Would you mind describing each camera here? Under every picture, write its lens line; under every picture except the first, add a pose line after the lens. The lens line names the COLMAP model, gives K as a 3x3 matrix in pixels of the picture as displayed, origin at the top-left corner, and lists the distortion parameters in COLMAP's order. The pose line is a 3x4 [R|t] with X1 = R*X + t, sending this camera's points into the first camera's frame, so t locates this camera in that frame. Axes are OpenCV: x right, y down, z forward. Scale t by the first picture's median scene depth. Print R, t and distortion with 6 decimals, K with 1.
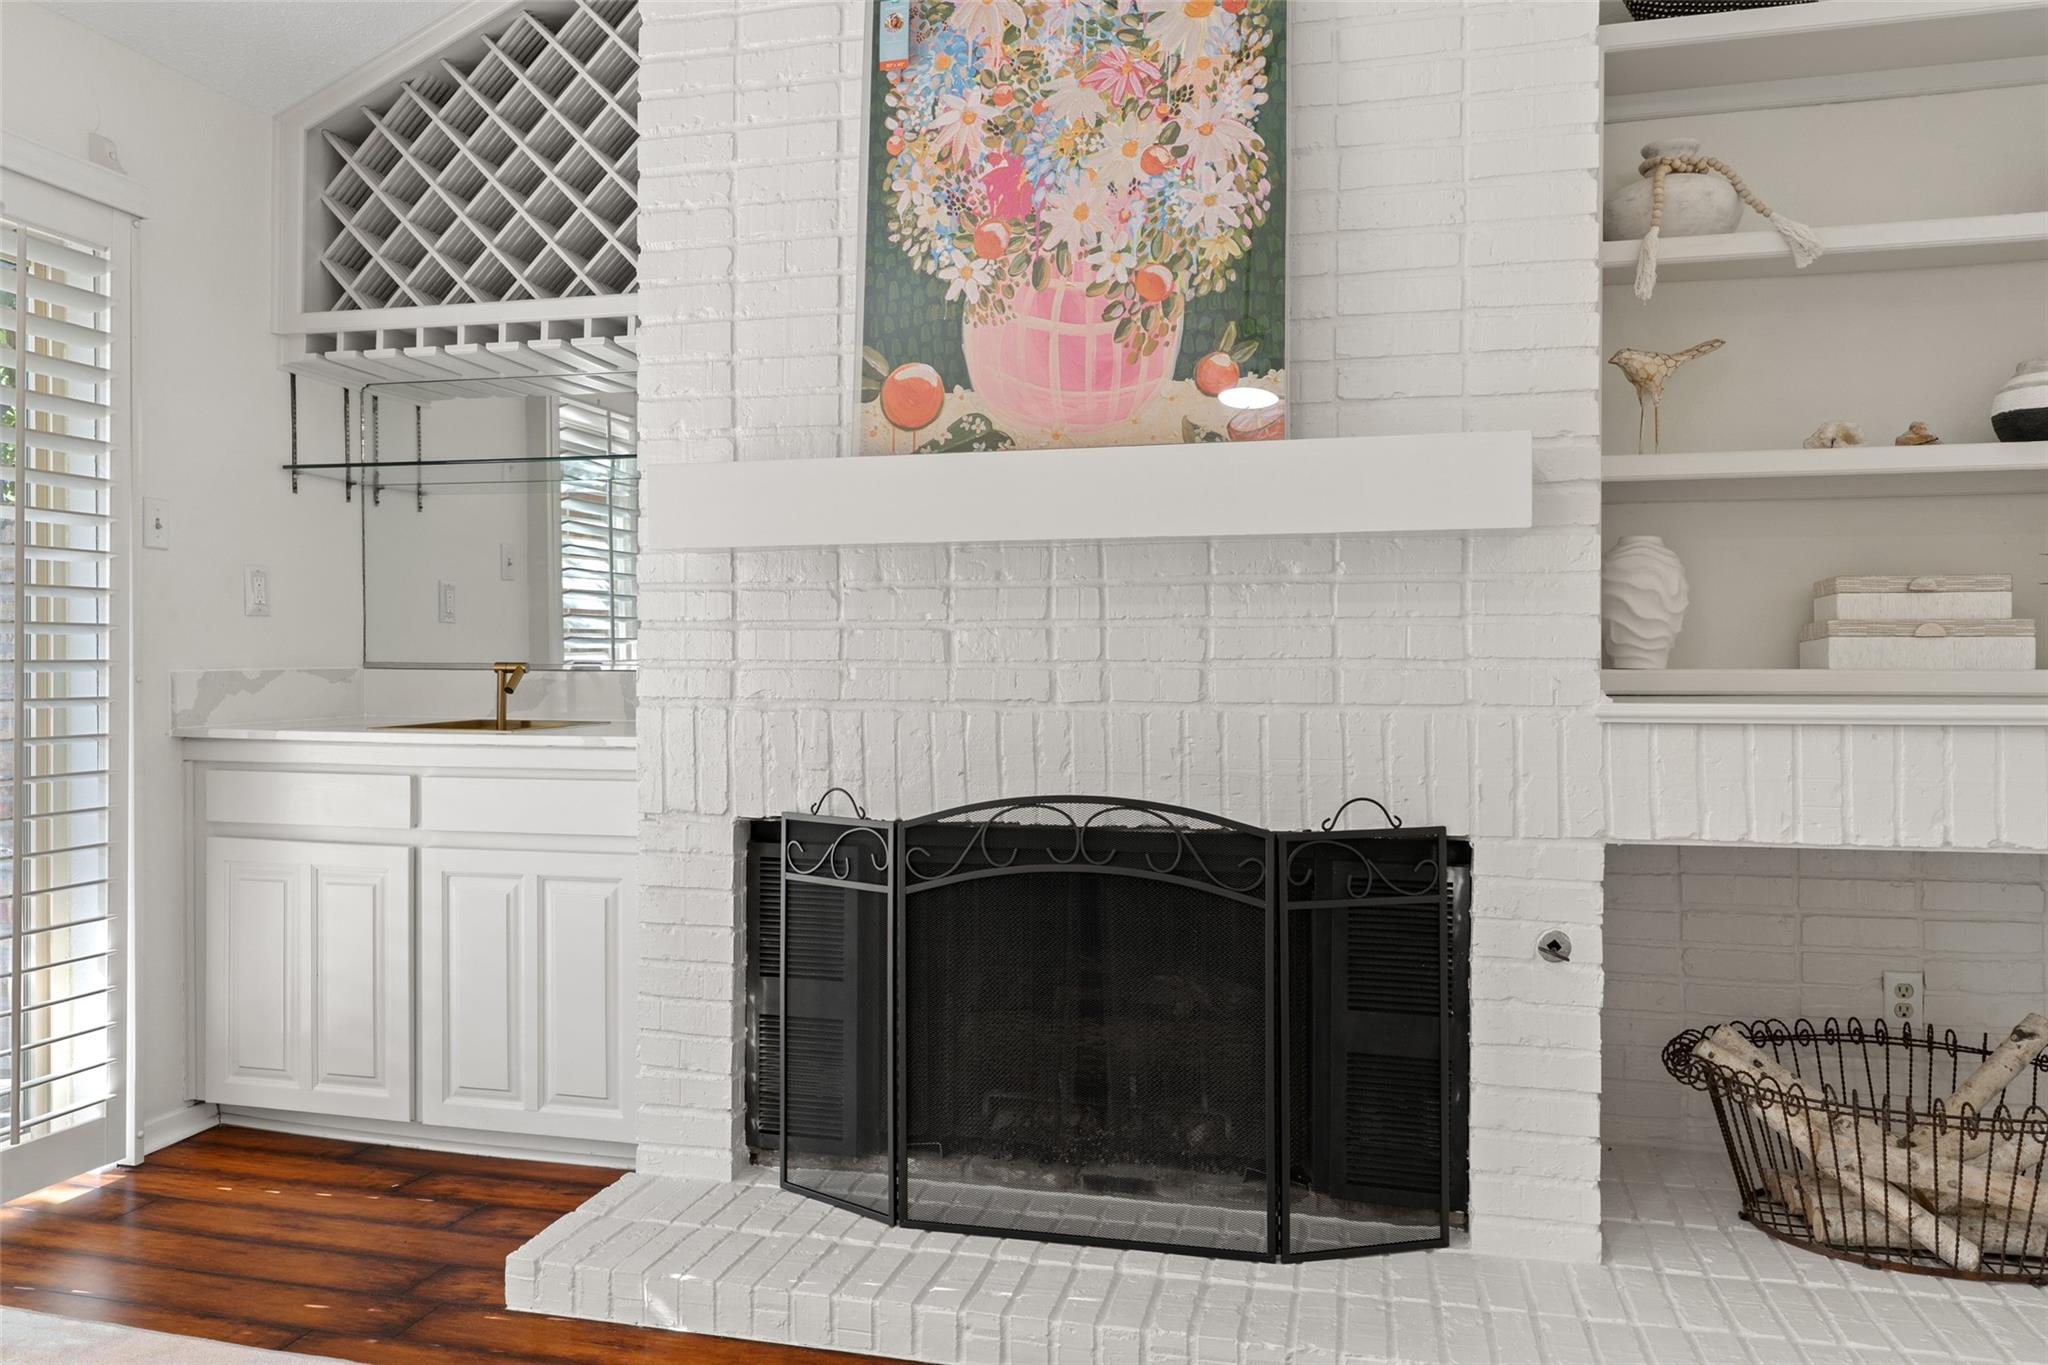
lens RADIAL K [[1473.3, 0, 1018.6], [0, 1473.3, 677.0], [0, 0, 1]] dist [0.005629, 0.007863]
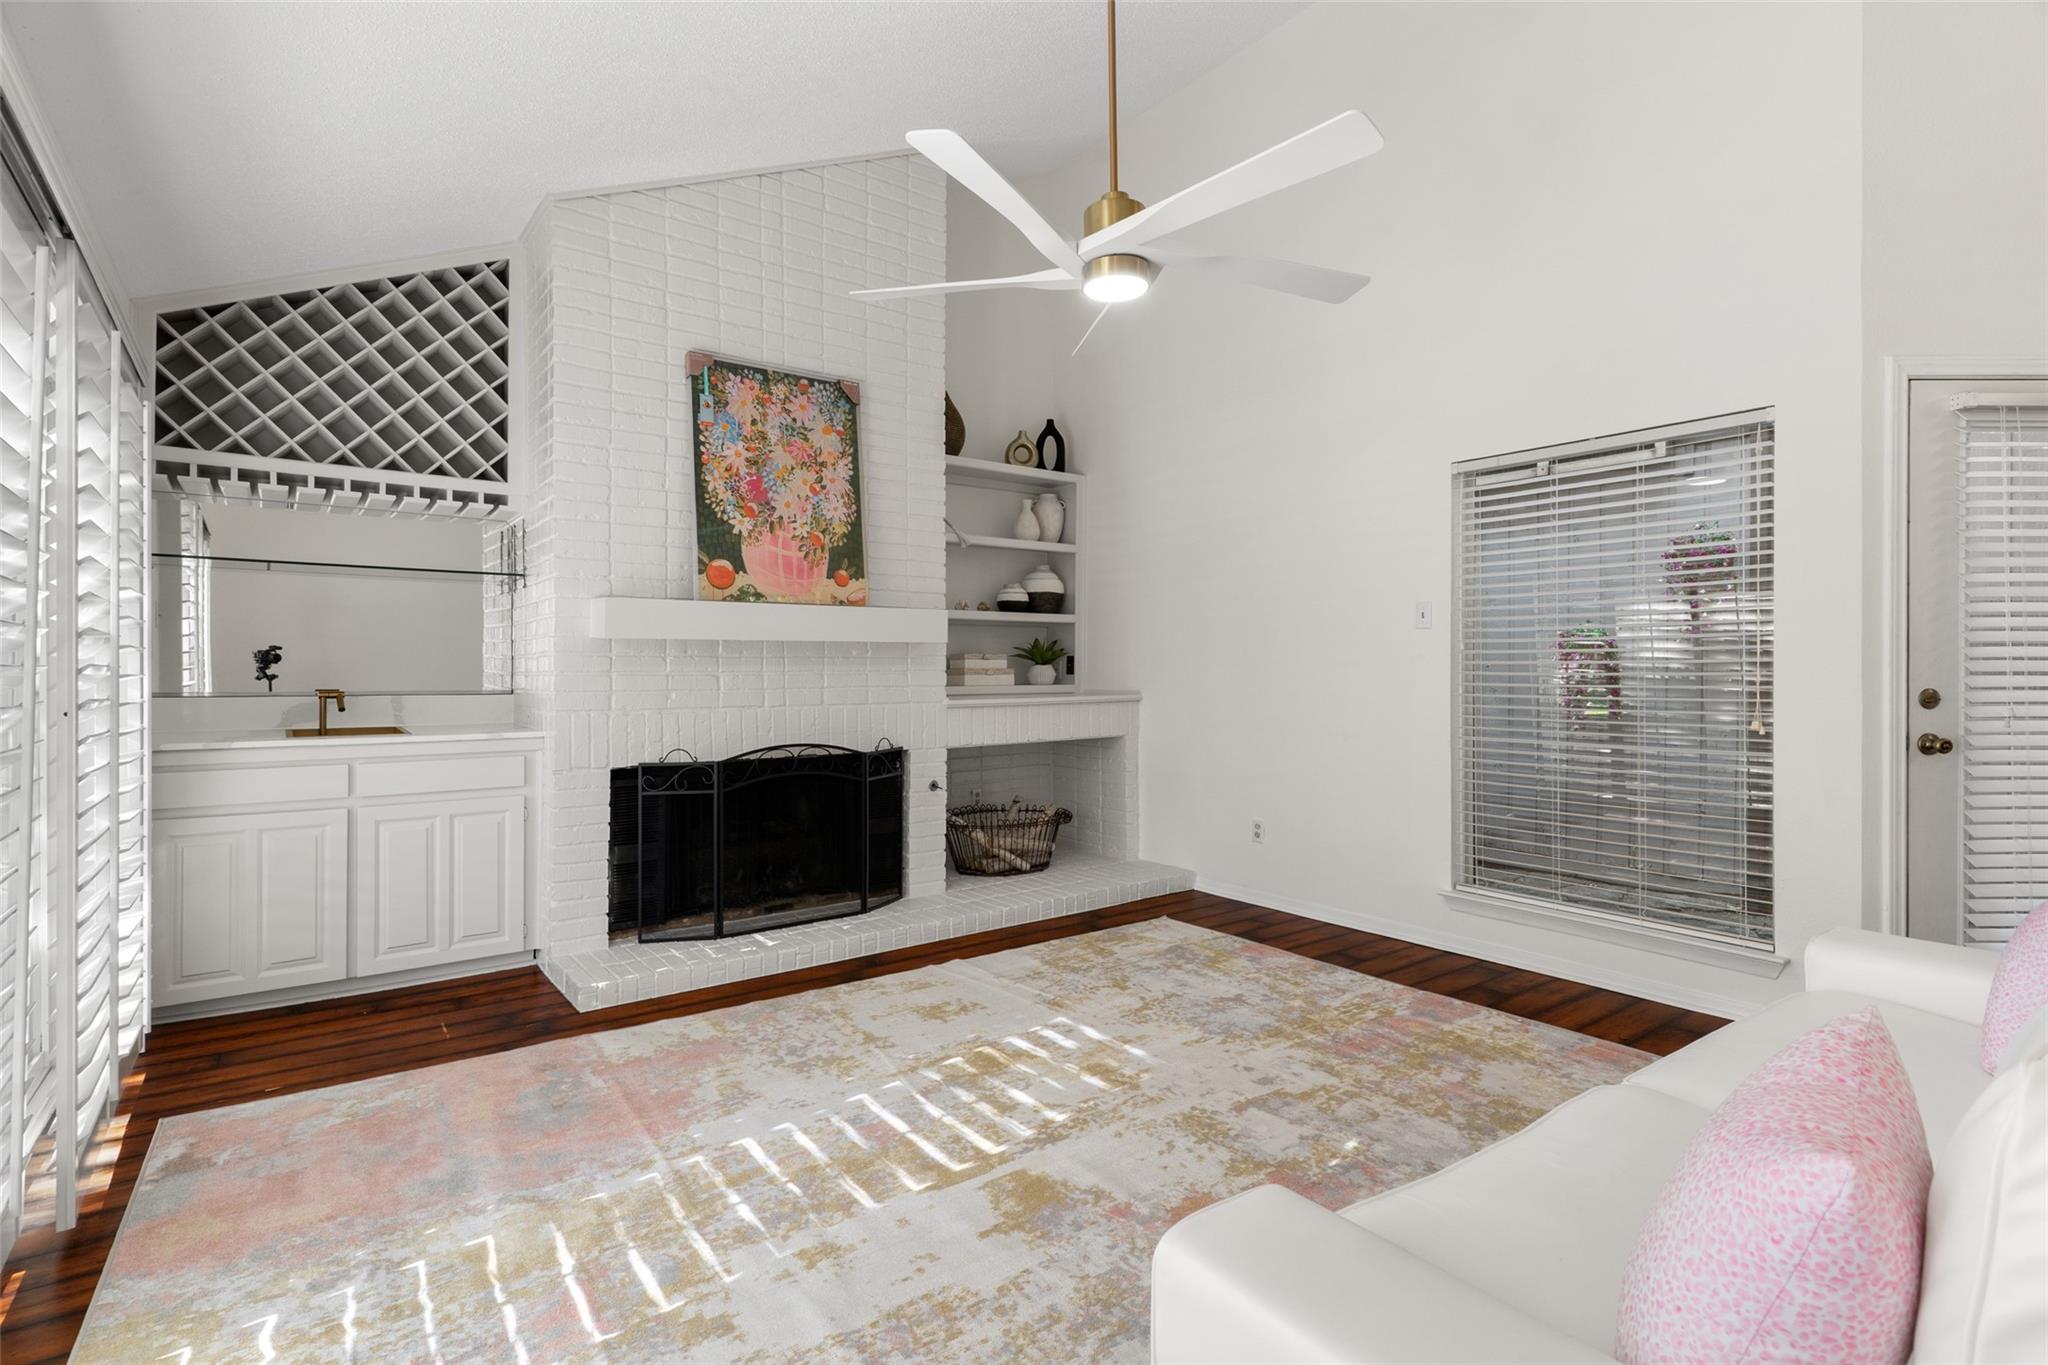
lens RADIAL K [[988.0, 0, 1018.7], [0, 988.0, 681.0], [0, 0, 1]] dist [0.008121, 0.000939]
pose [[0.619991, -0.013600, 0.784491, -0.992319], [0.004002, 0.999892, 0.014172, -0.045593], [-0.784599, -0.005648, 0.619978, -0.308596]]
